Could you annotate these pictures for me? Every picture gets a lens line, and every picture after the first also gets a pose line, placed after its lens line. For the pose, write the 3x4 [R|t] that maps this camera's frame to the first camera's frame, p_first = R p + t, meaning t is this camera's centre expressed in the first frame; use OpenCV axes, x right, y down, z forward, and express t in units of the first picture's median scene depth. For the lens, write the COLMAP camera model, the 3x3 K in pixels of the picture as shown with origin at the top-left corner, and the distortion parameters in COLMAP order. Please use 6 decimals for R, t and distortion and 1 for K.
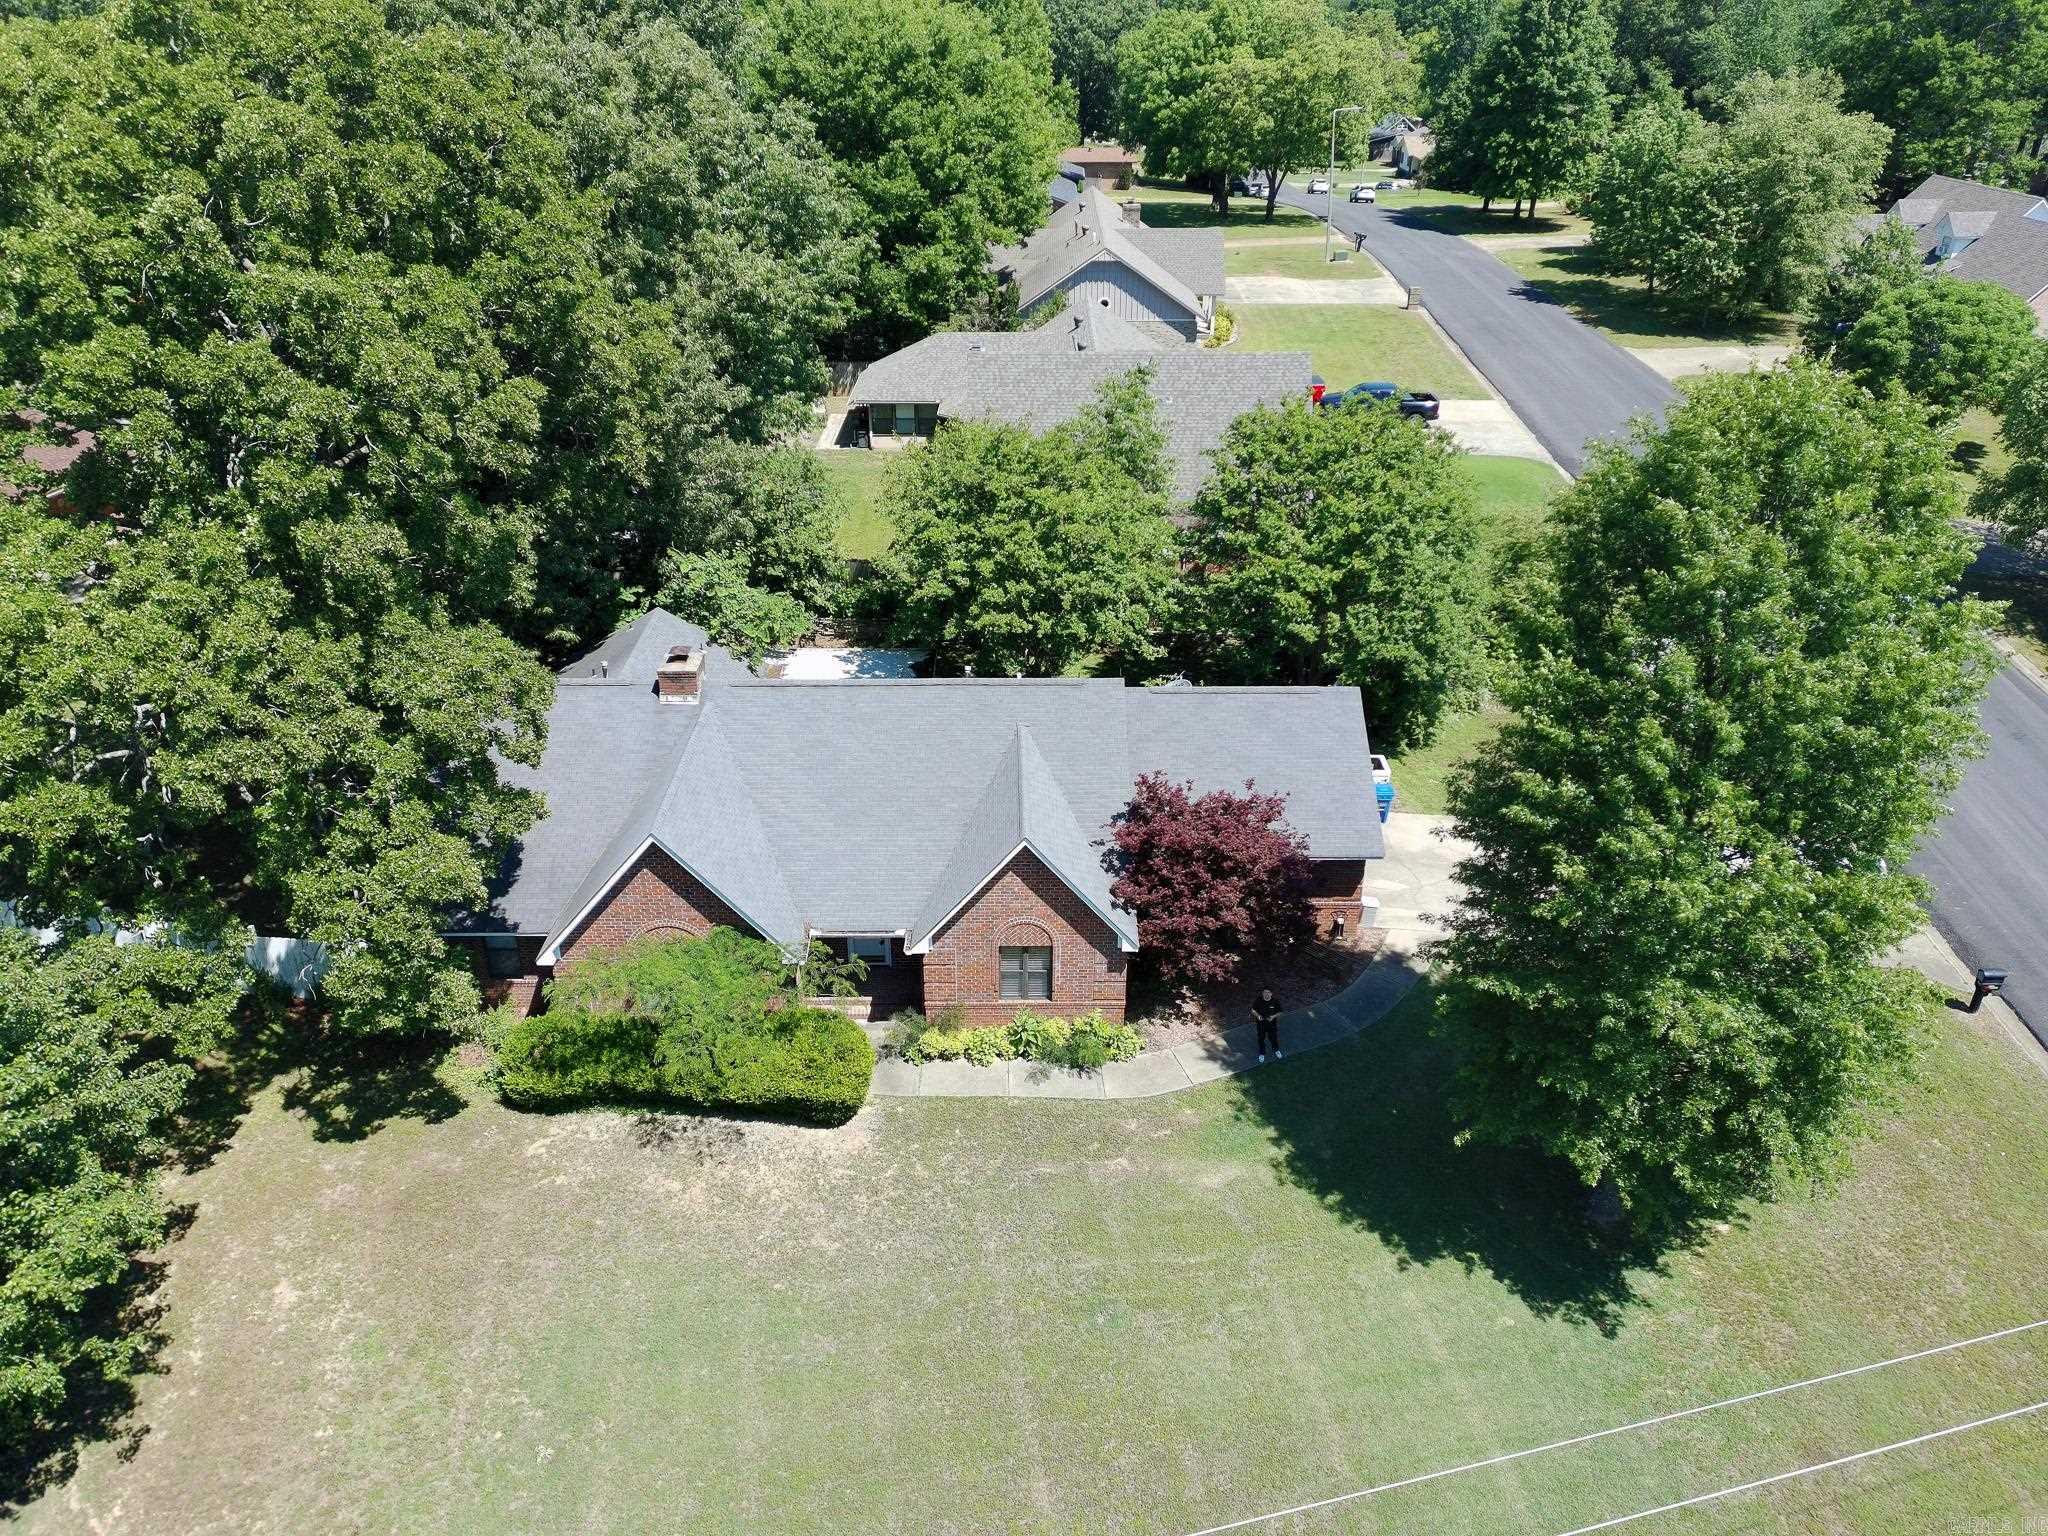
lens RADIAL K [[1513.4, 0, 1034.9], [0, 1513.4, 764.4], [0, 0, 1]] dist [0.070302, -0.072750]
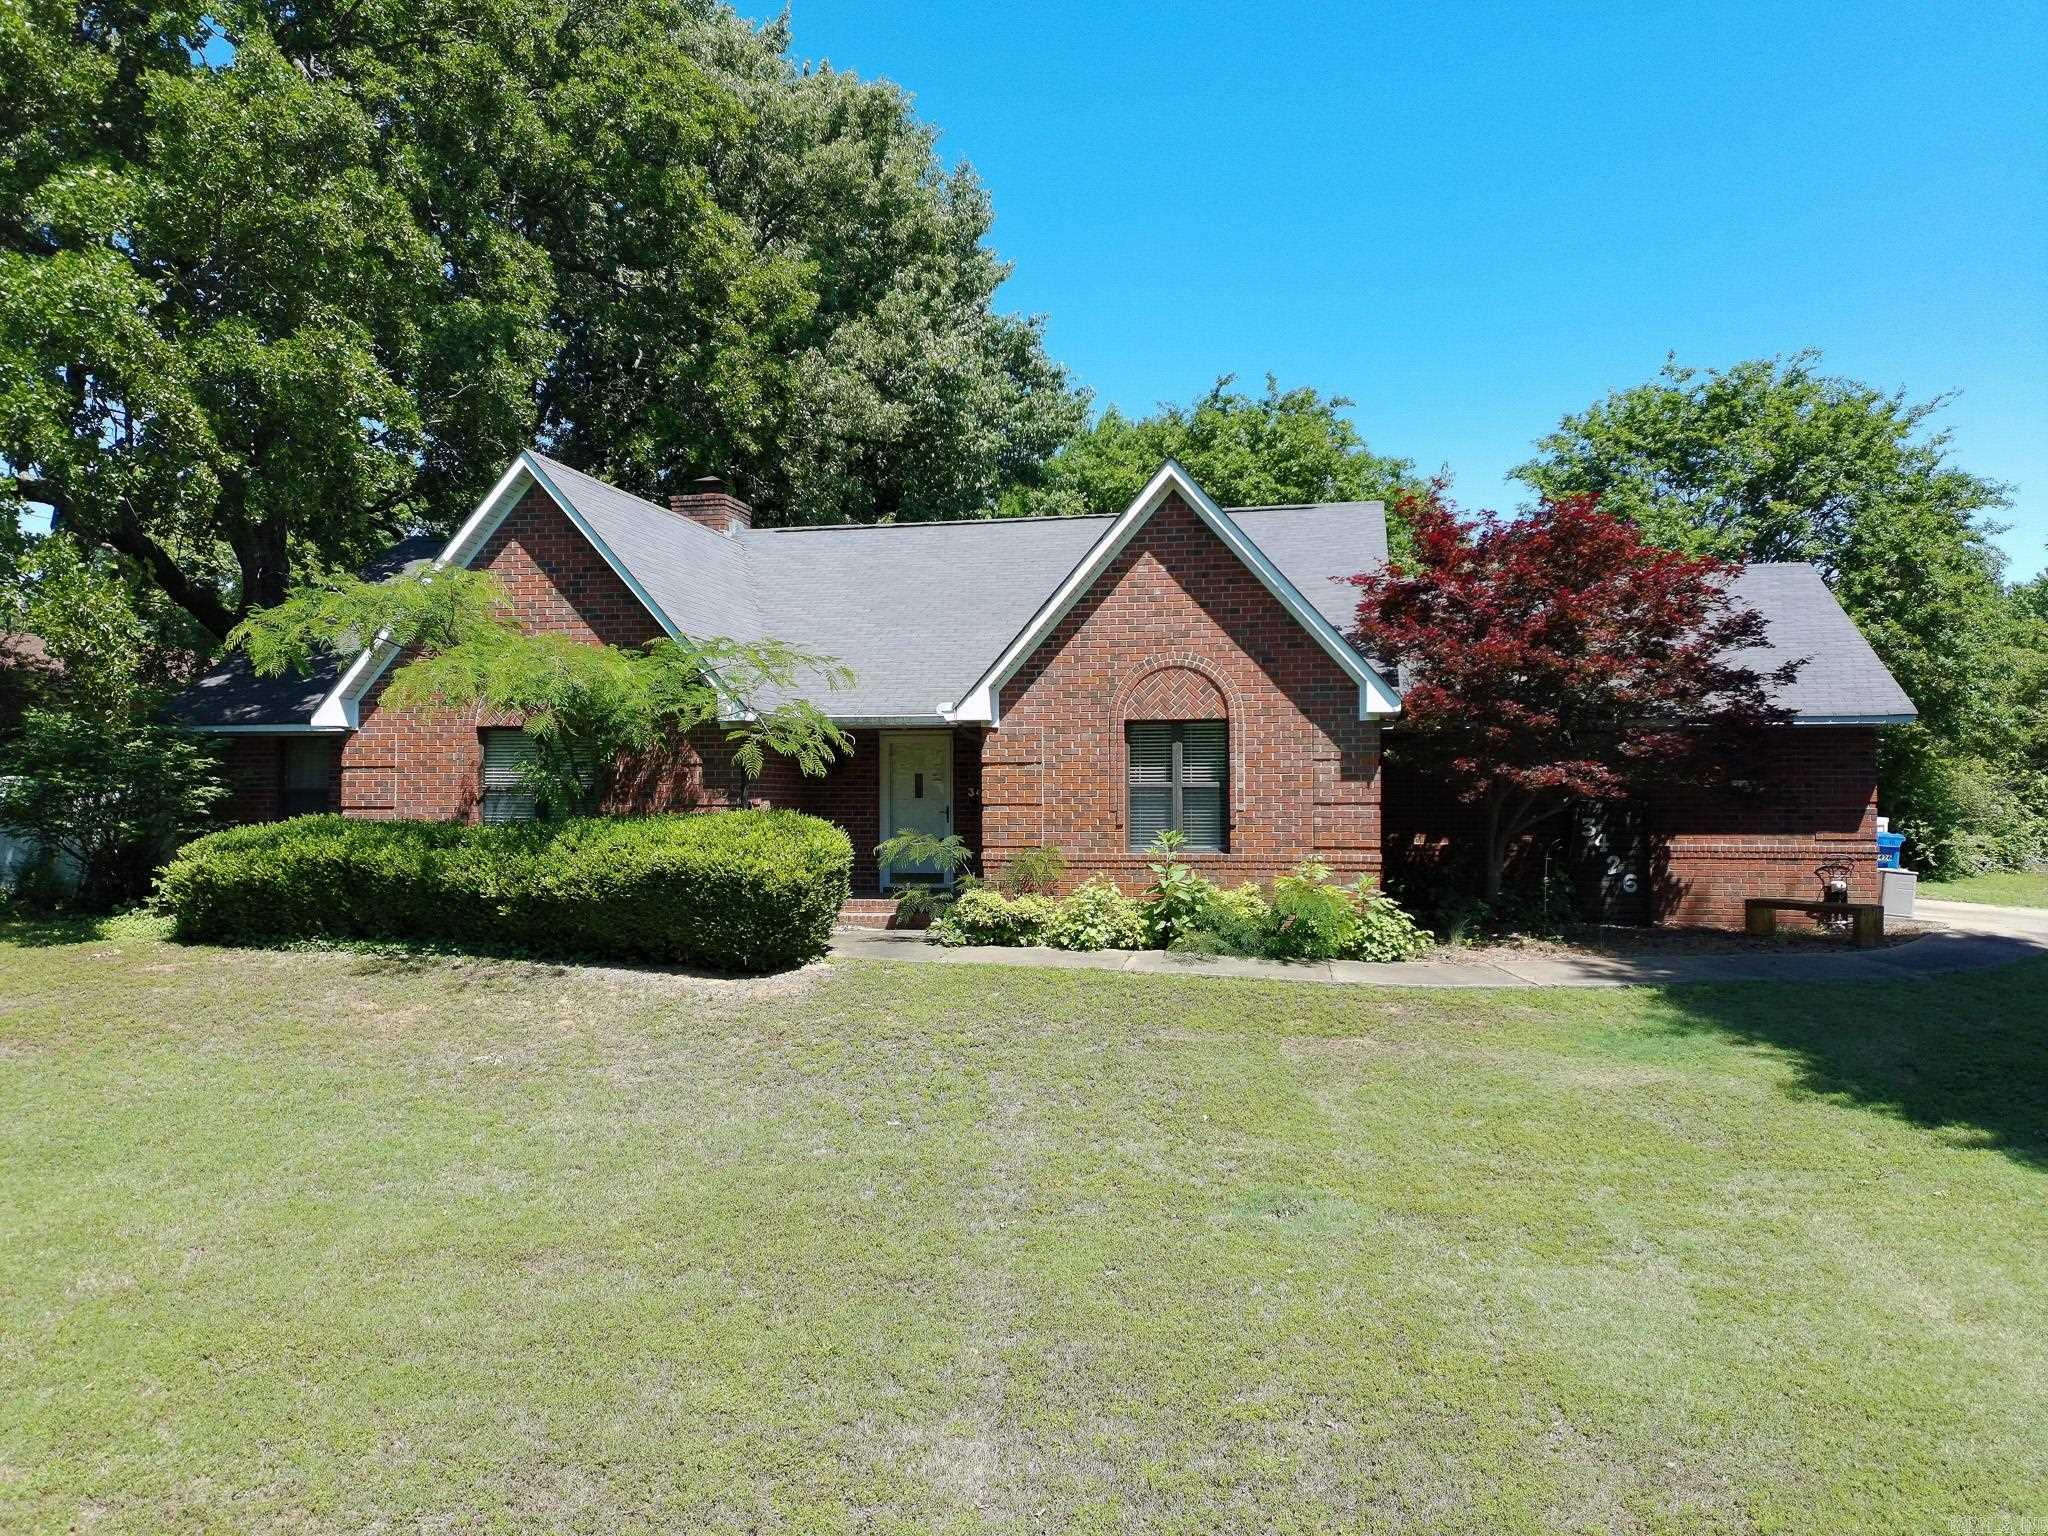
lens RADIAL K [[1513.7, 0, 1024.0], [0, 1513.7, 768.0], [0, 0, 1]] dist [0.062043, -0.061571]
pose [[0.975579, -0.013458, -0.219234, 0.039284], [-0.093053, 0.878803, -0.468024, 0.267149], [0.198962, 0.476995, 0.856090, 0.393199]]
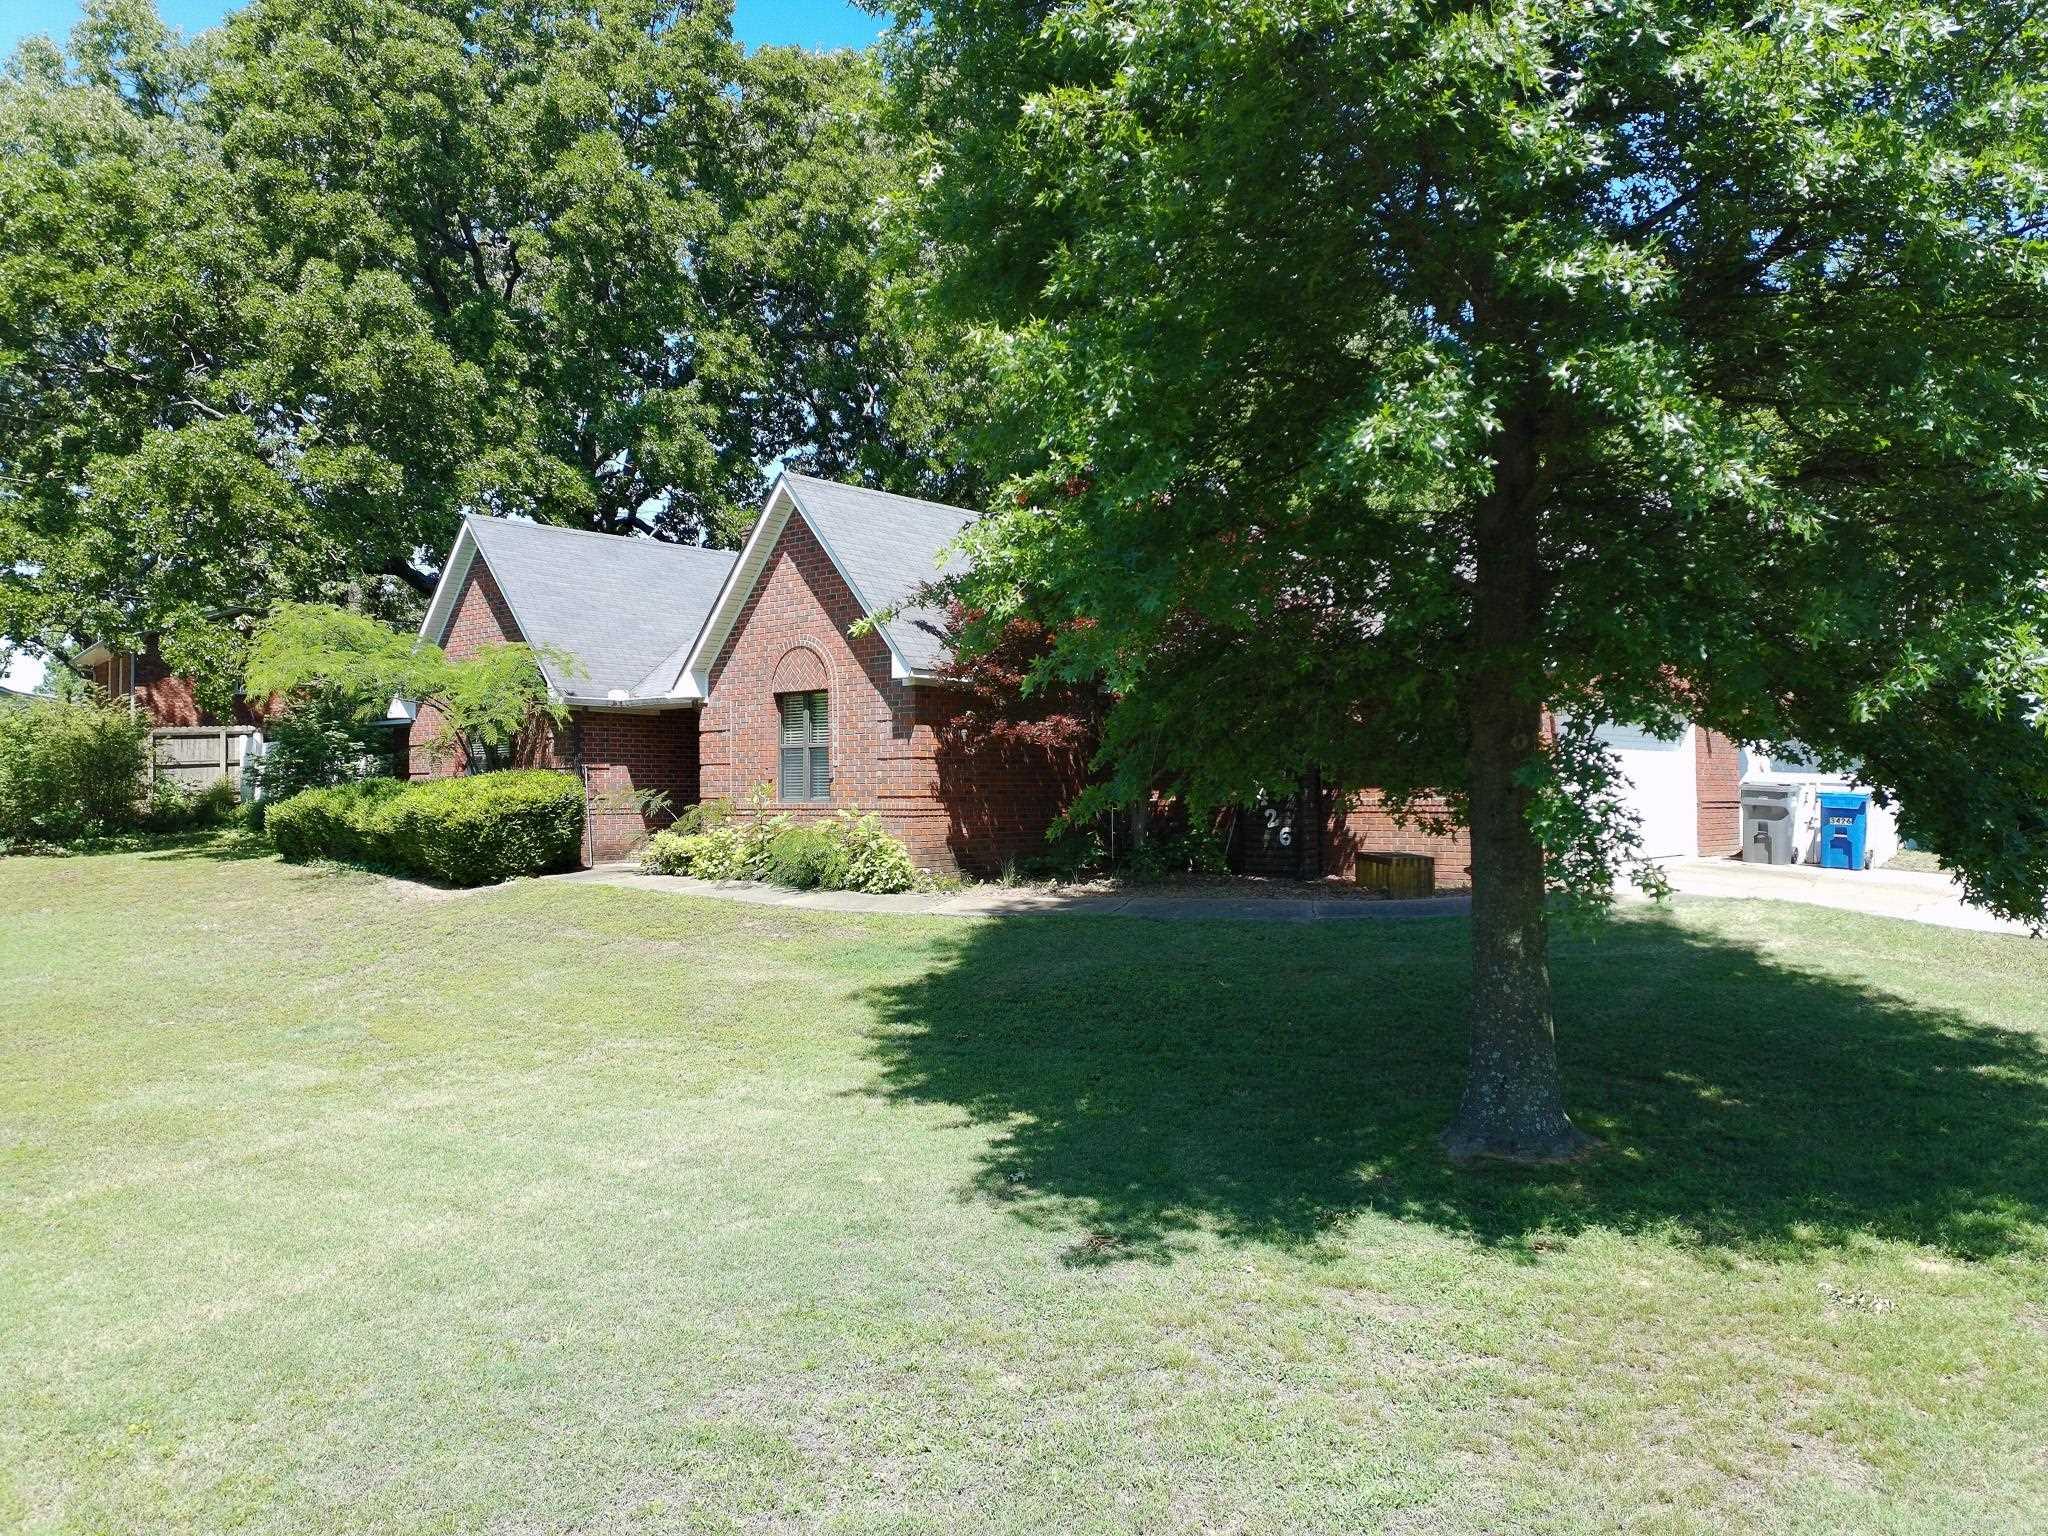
lens RADIAL K [[1513.7, 0, 1024.0], [0, 1513.7, 768.0], [0, 0, 1]] dist [0.062043, -0.061571]
pose [[0.714733, -0.024478, -0.698969, 0.342365], [-0.309843, 0.884883, -0.347820, 0.234426], [0.627020, 0.465169, 0.624871, 0.484431]]
